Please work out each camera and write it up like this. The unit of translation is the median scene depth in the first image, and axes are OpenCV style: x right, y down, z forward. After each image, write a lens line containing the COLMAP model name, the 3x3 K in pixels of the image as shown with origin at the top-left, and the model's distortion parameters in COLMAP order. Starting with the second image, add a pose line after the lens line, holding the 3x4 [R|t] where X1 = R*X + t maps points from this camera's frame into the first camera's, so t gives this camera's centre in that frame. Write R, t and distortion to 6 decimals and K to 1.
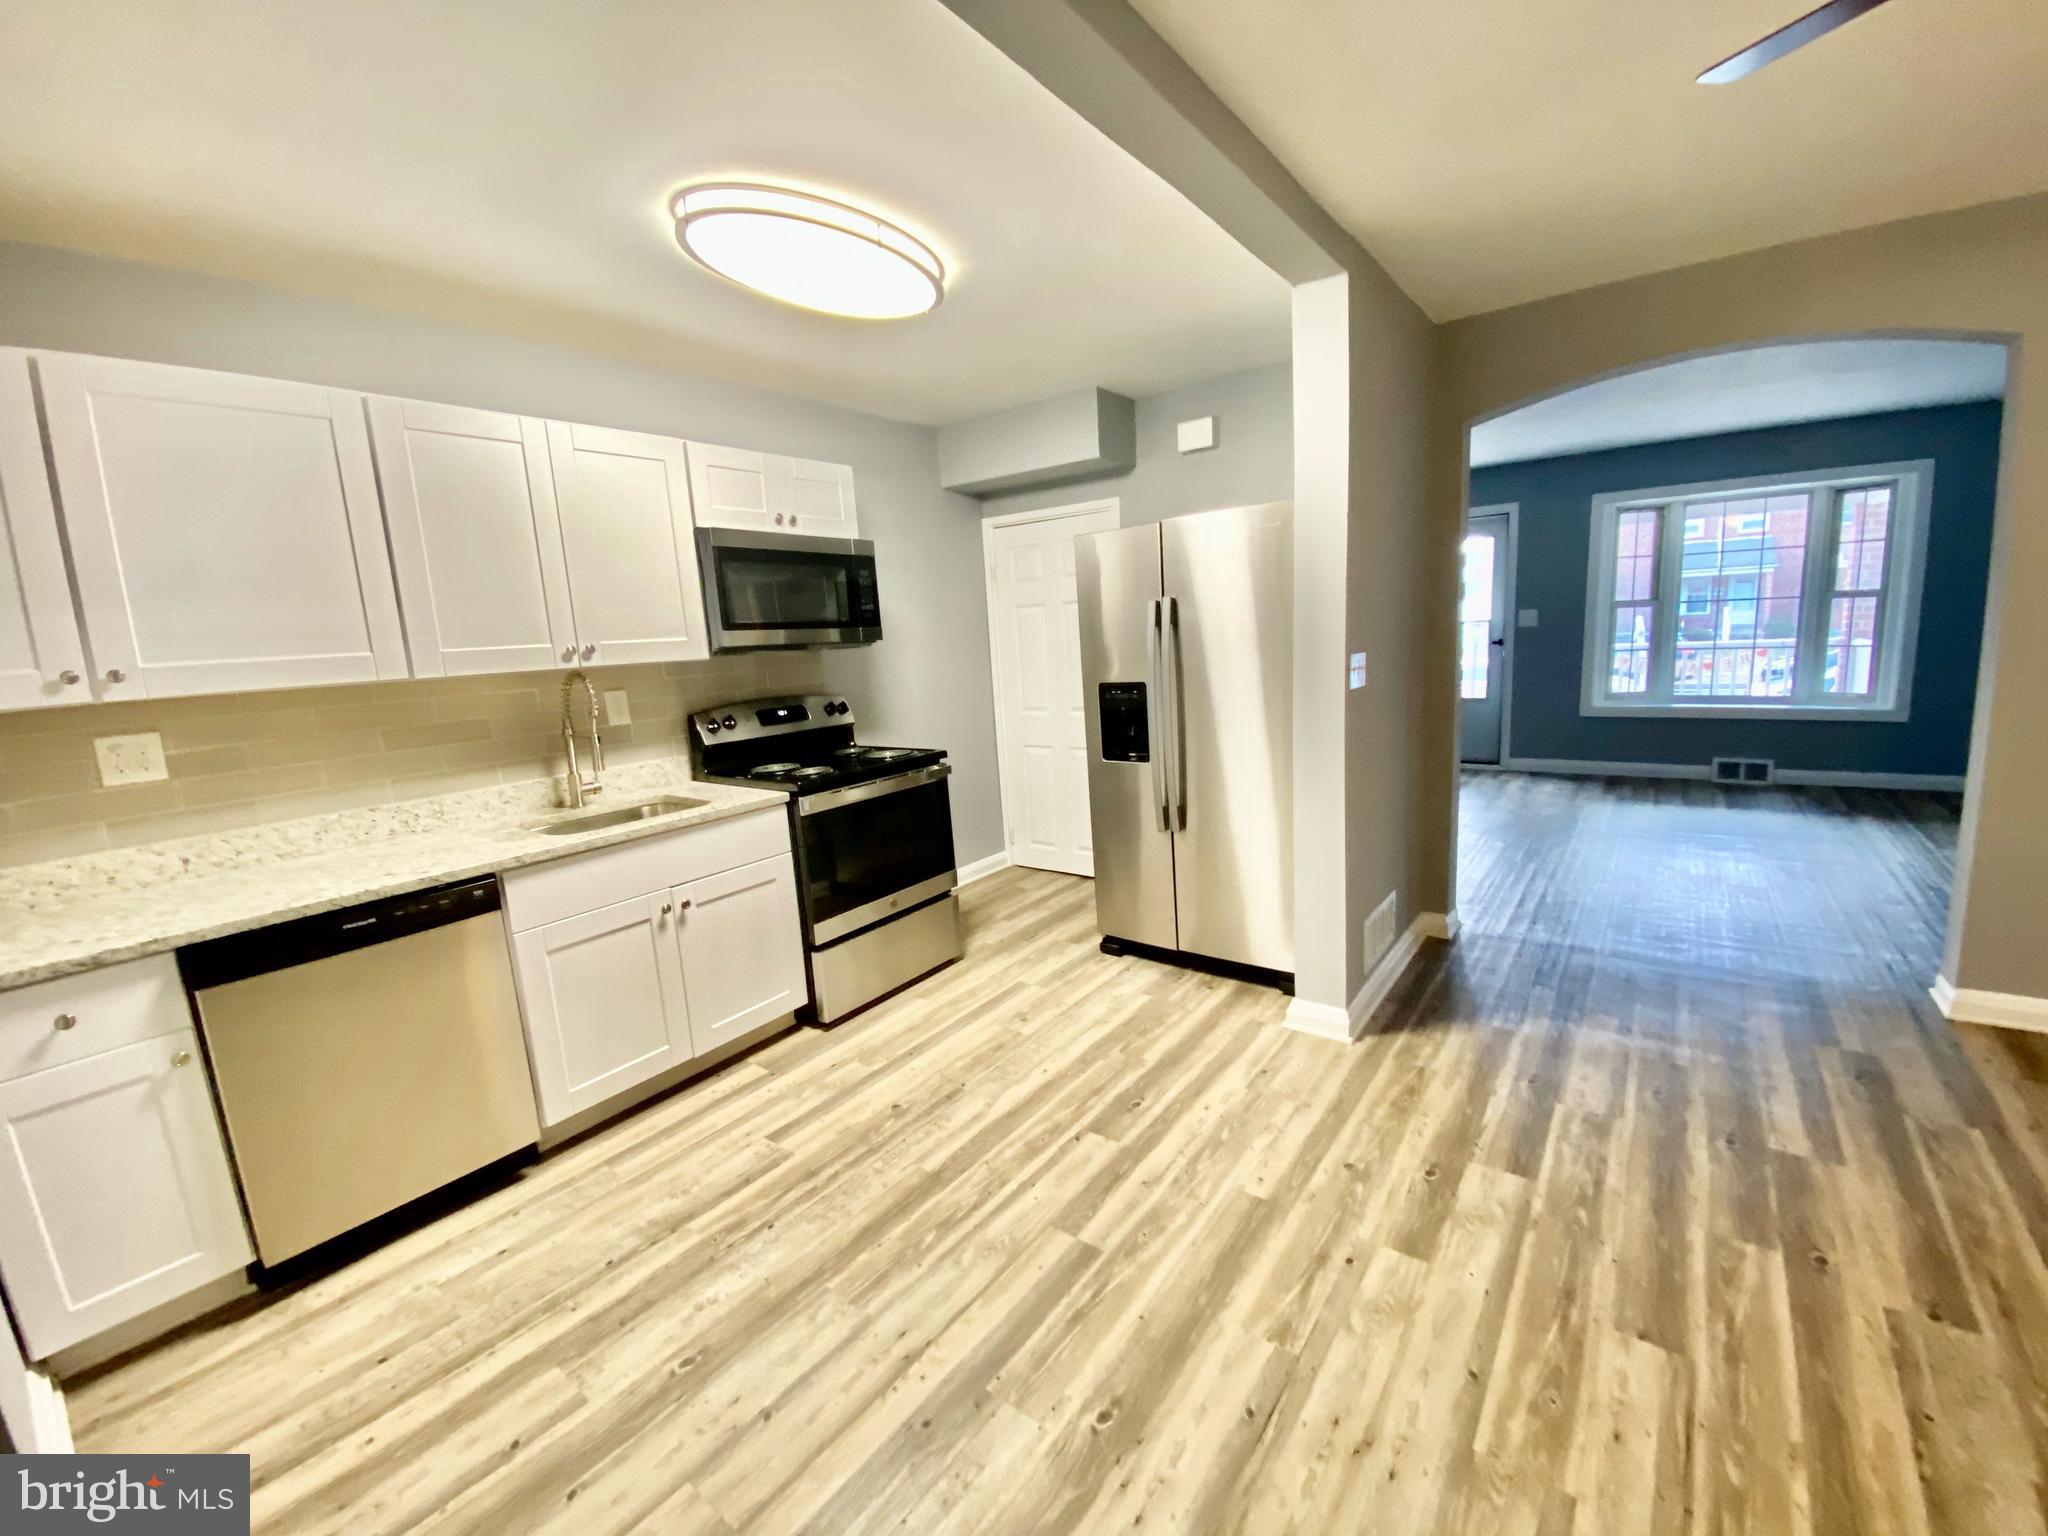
lens RADIAL K [[830.7, 0, 1026.2], [0, 830.7, 766.7], [0, 0, 1]] dist [0.014342, -0.017402]
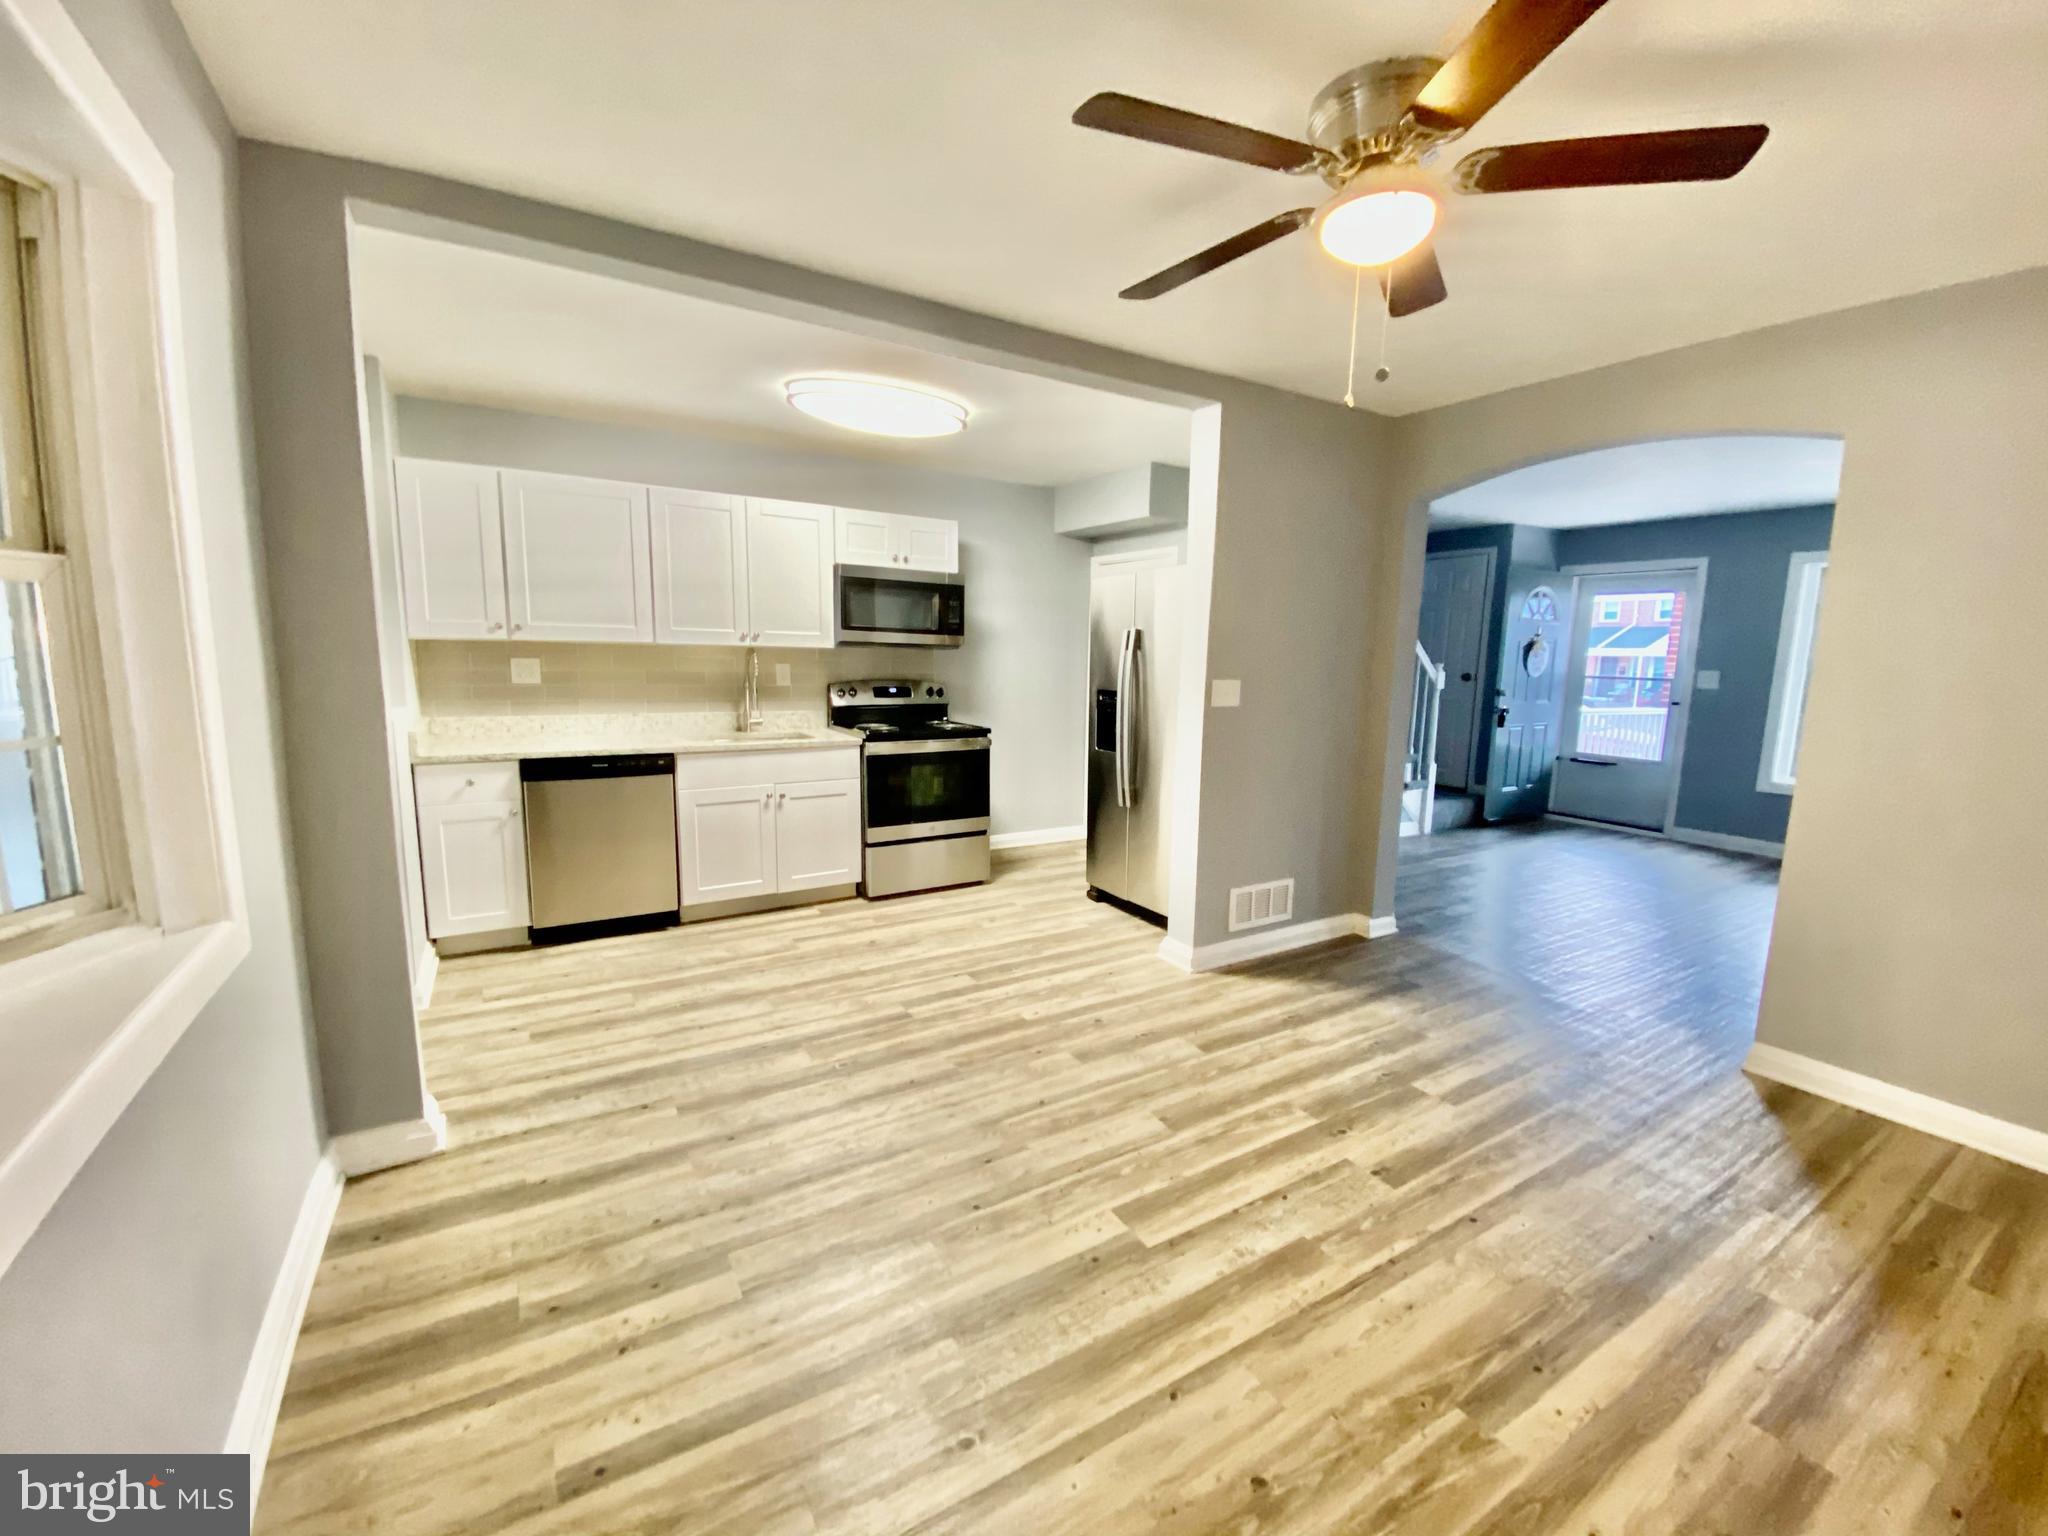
lens RADIAL K [[830.7, 0, 1021.4], [0, 830.7, 766.5], [0, 0, 1]] dist [0.014342, -0.017402]
pose [[0.926426, 0.126829, -0.354470, 0.657411], [-0.133440, 0.991040, 0.005838, 0.041907], [0.352034, 0.041892, 0.935049, -0.390774]]
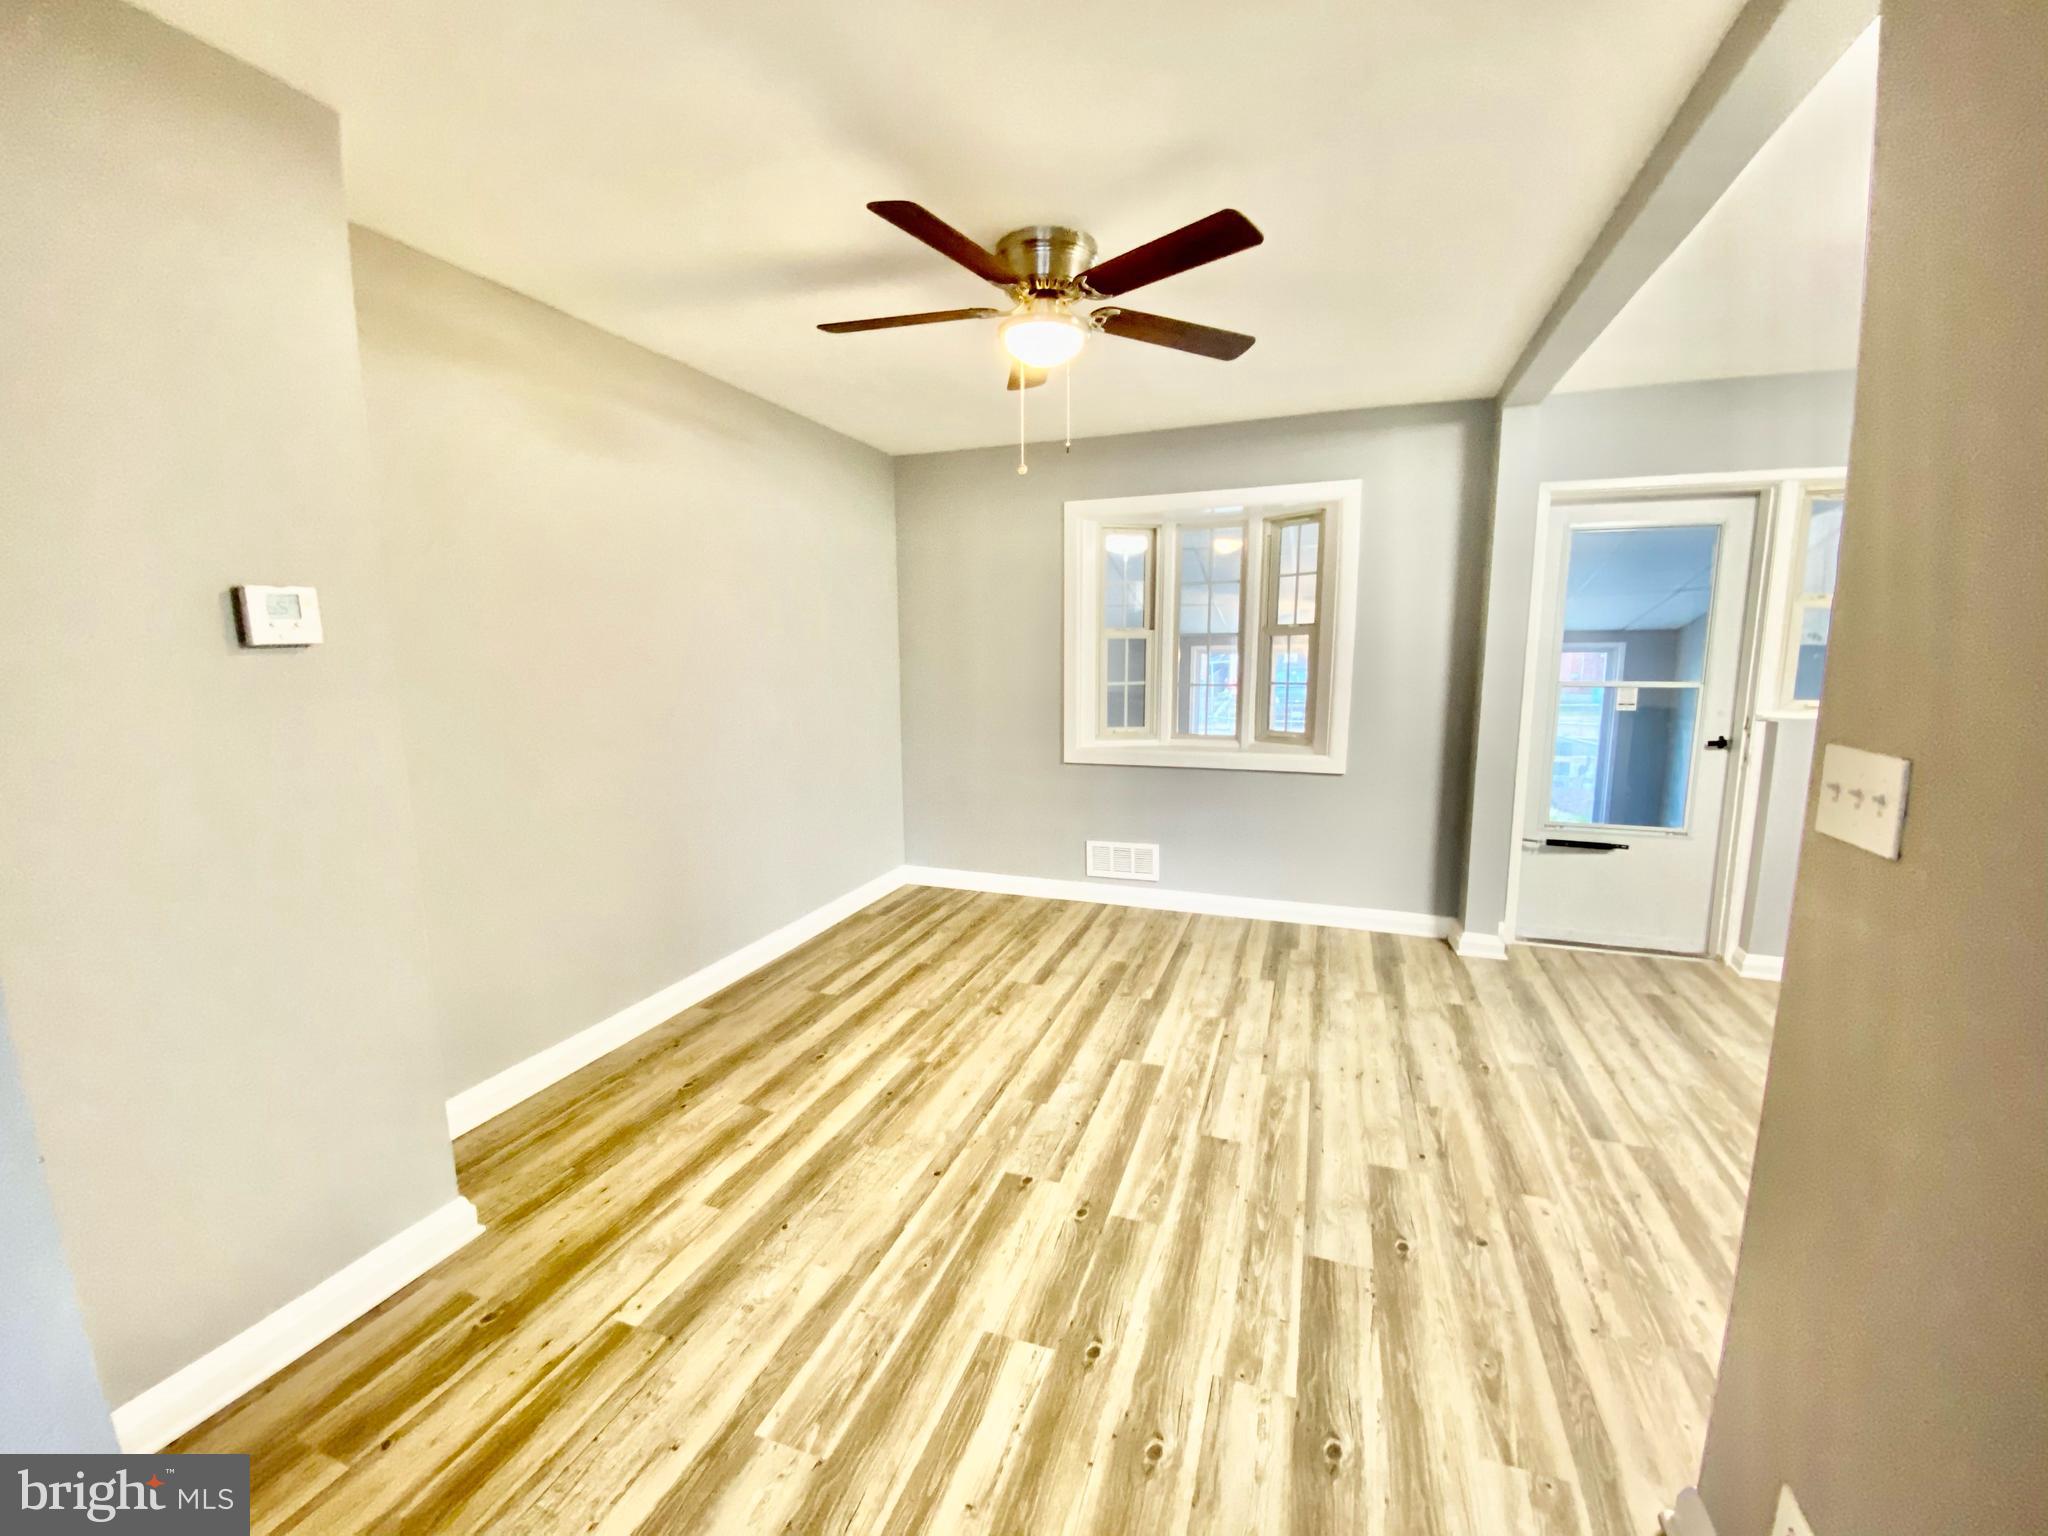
lens RADIAL K [[830.7, 0, 1026.8], [0, 830.7, 758.3], [0, 0, 1]] dist [0.014342, -0.017402]
pose [[-0.951280, 0.102727, -0.290711, 0.981286], [0.009873, 0.952530, 0.304283, -0.286744], [0.308169, 0.286588, -0.907138, 1.390116]]
